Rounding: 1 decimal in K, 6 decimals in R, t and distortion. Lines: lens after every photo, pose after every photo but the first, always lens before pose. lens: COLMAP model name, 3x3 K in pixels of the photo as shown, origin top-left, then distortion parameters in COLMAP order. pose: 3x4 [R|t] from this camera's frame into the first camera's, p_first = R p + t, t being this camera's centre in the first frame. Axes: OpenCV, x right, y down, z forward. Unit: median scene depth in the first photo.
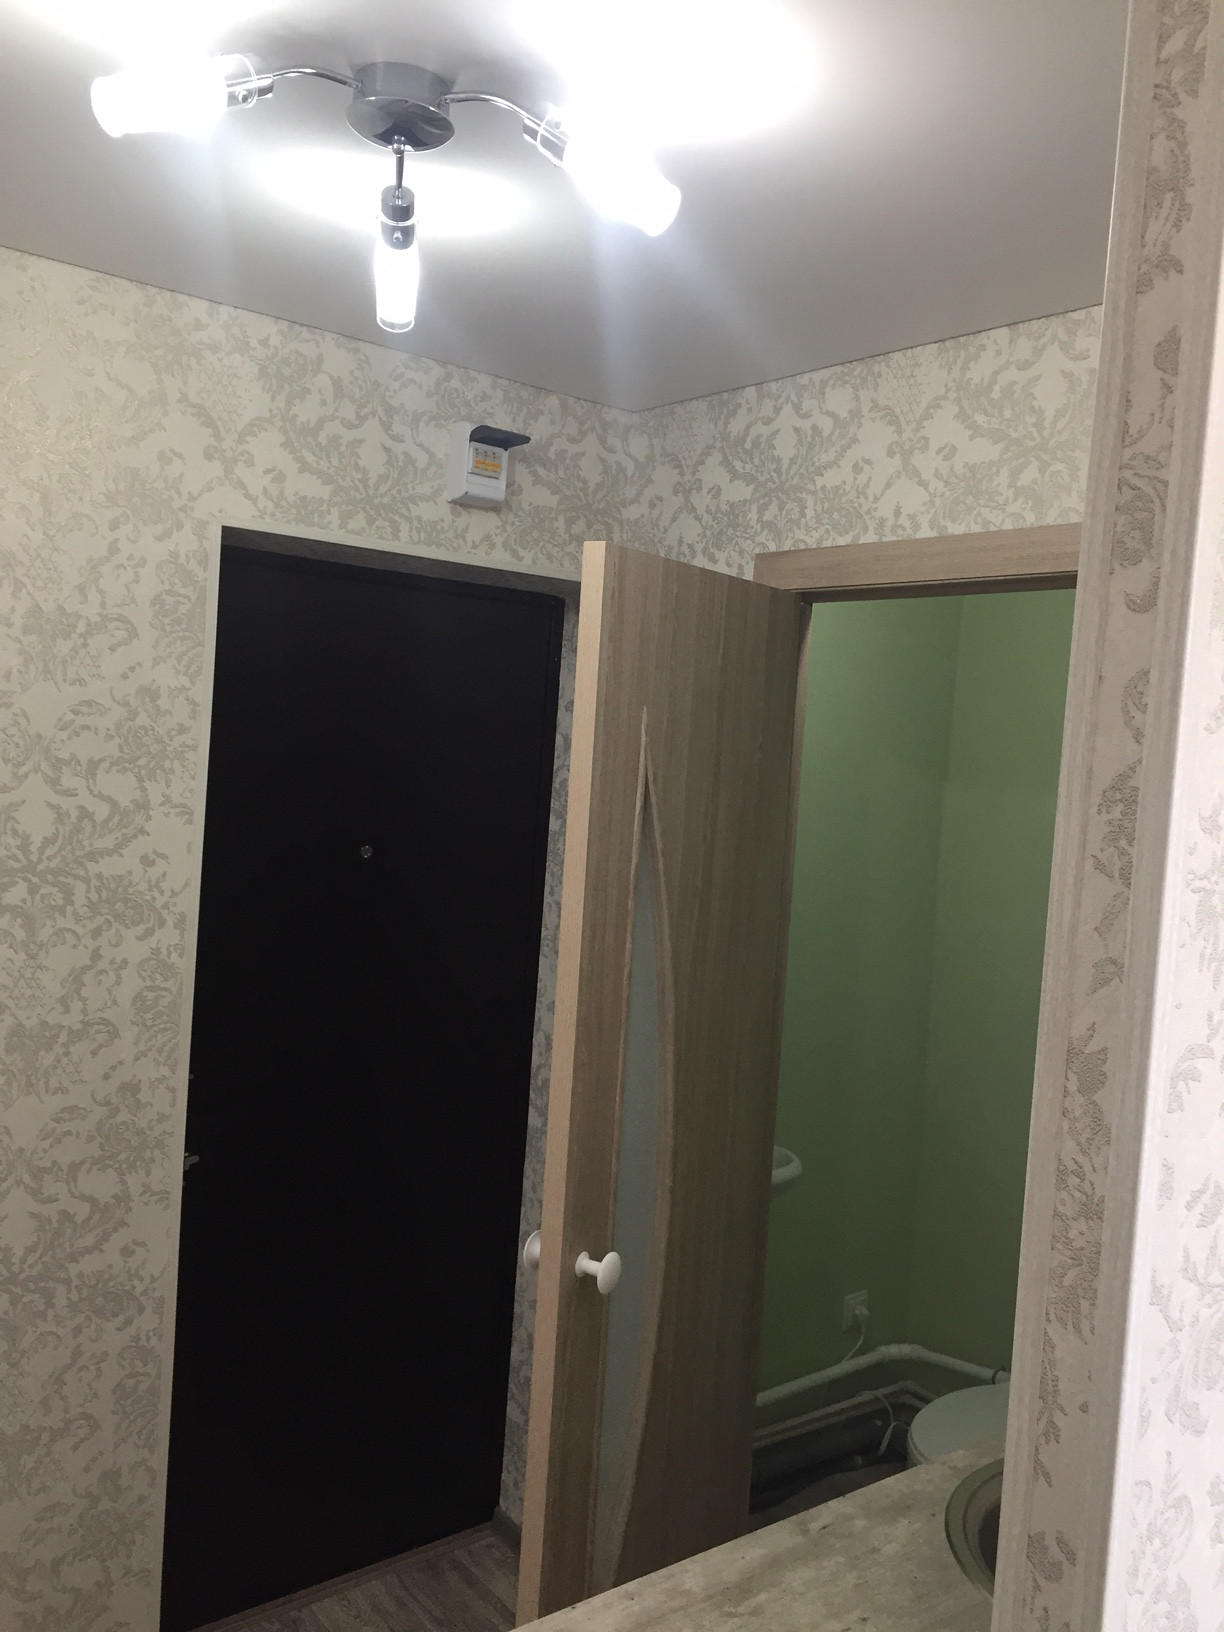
lens RADIAL K [[1391.7, 0, 607.3], [0, 1391.7, 817.6], [0, 0, 1]] dist [0.084748, -0.106700]
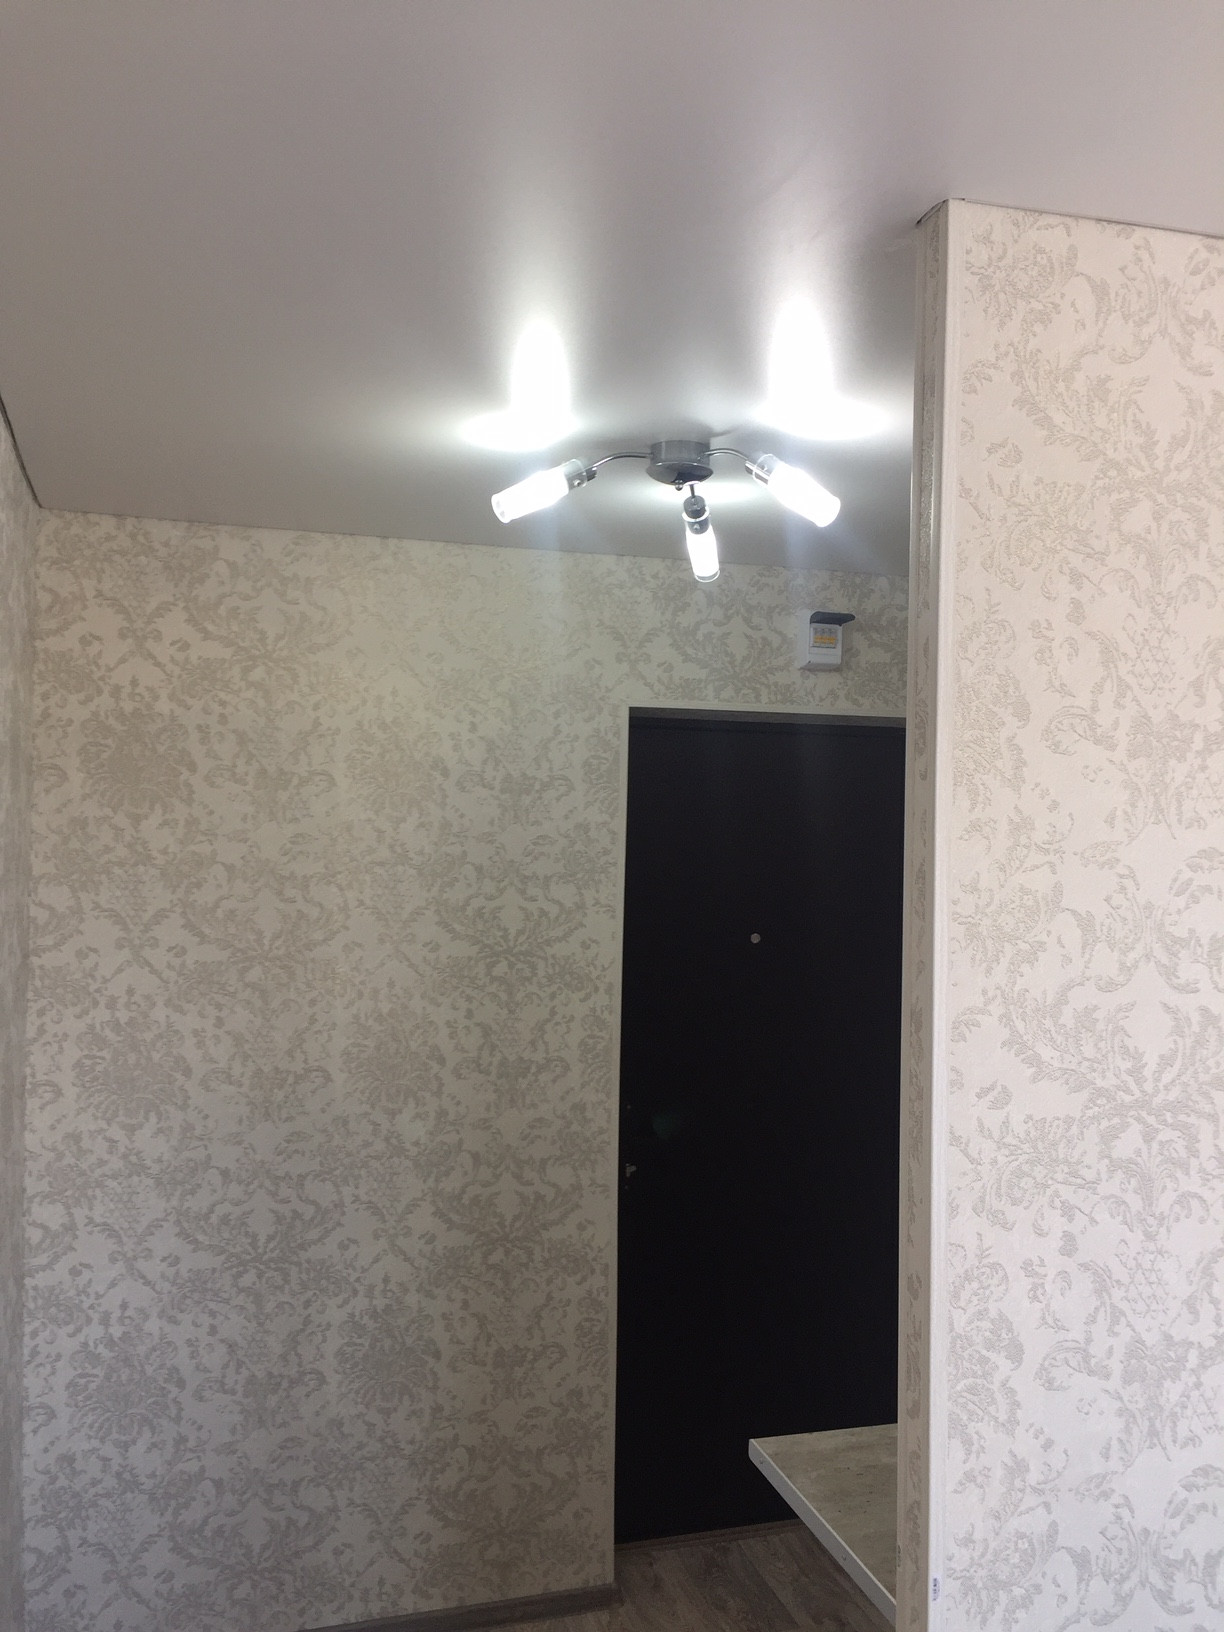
lens RADIAL K [[1391.7, 0, 614.2], [0, 1391.7, 815.5], [0, 0, 1]] dist [0.084748, -0.106700]
pose [[0.928647, -0.054957, -0.366870, 0.222987], [0.026646, 0.996293, -0.081796, 0.016024], [0.370005, 0.066184, 0.926669, -0.303821]]
